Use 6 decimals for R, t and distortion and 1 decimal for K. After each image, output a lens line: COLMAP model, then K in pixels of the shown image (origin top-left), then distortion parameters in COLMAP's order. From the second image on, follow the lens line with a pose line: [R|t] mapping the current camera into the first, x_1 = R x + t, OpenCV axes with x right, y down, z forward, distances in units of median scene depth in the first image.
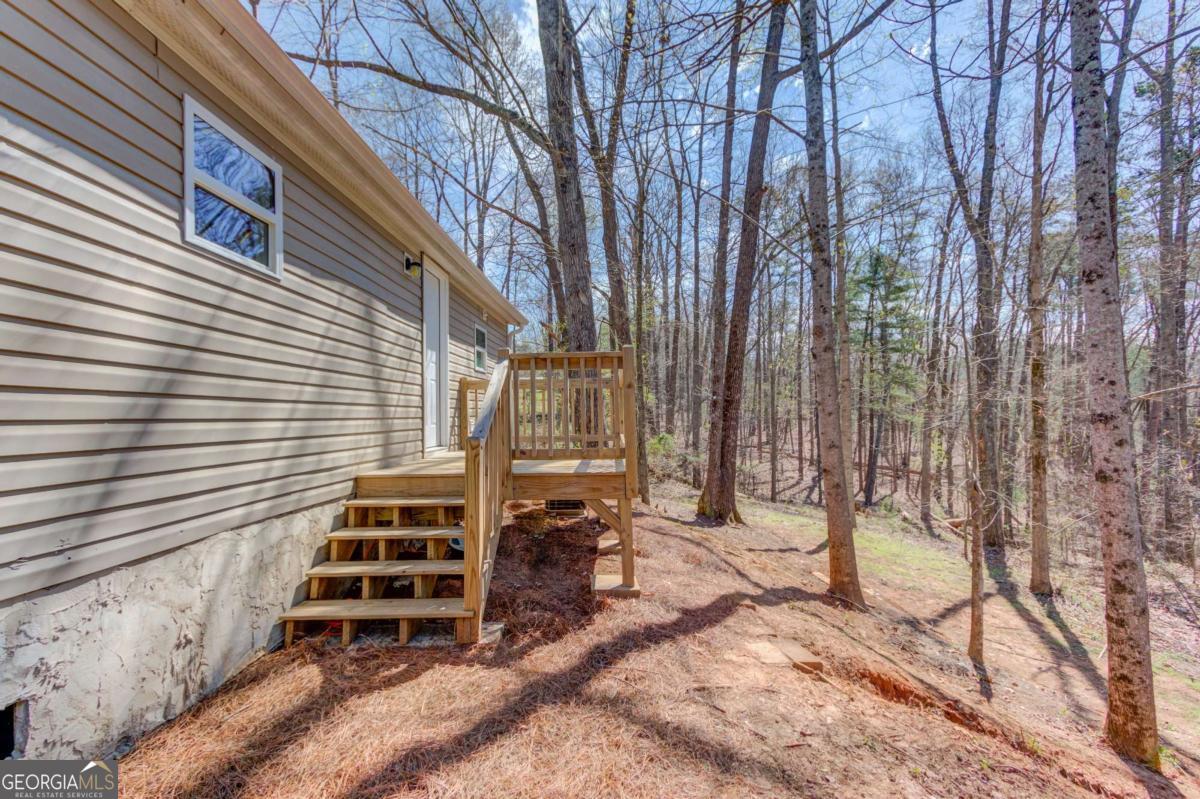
lens RADIAL K [[548.7, 0, 600.0], [0, 548.7, 399.5], [0, 0, 1]] dist [0.001185, 0.000306]
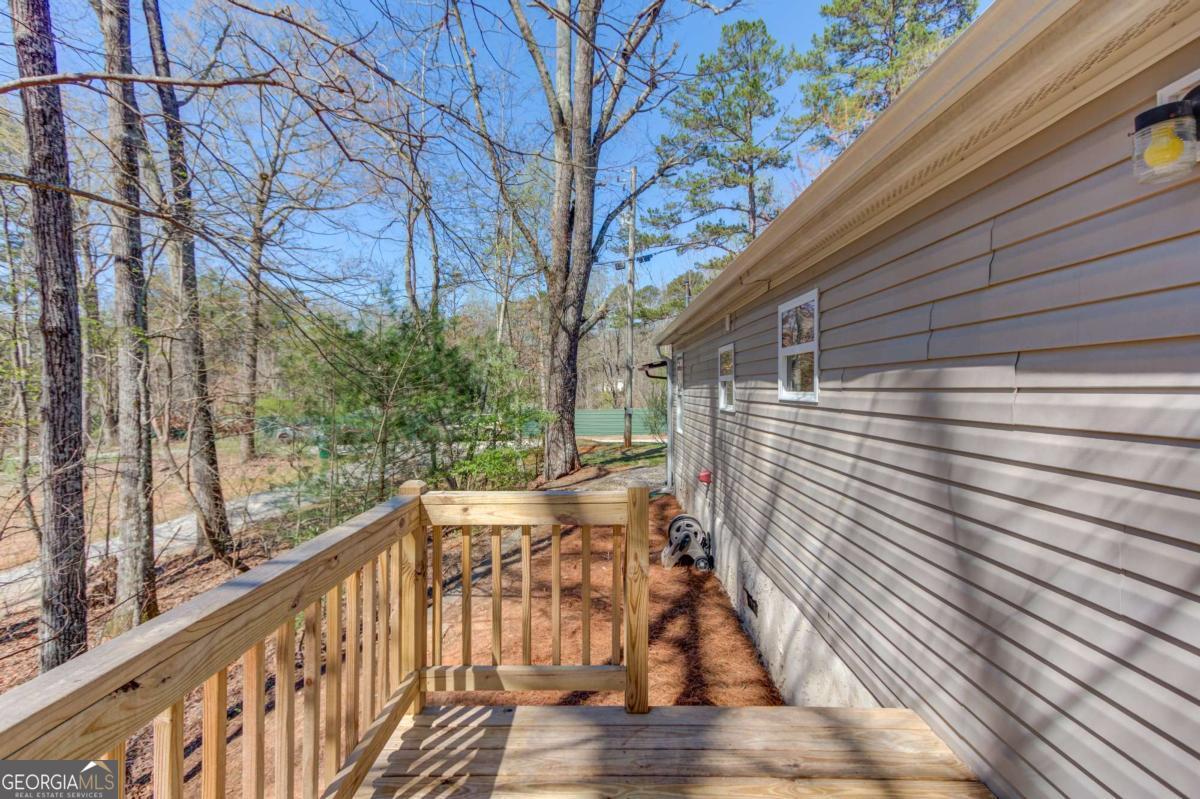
lens RADIAL K [[548.7, 0, 600.0], [0, 548.7, 399.5], [0, 0, 1]] dist [0.001185, 0.000306]
pose [[-0.999846, -0.006755, -0.016224, -0.086564], [-0.006491, 0.999846, -0.016288, -0.105783], [0.016332, -0.016181, -0.999736, 1.036667]]
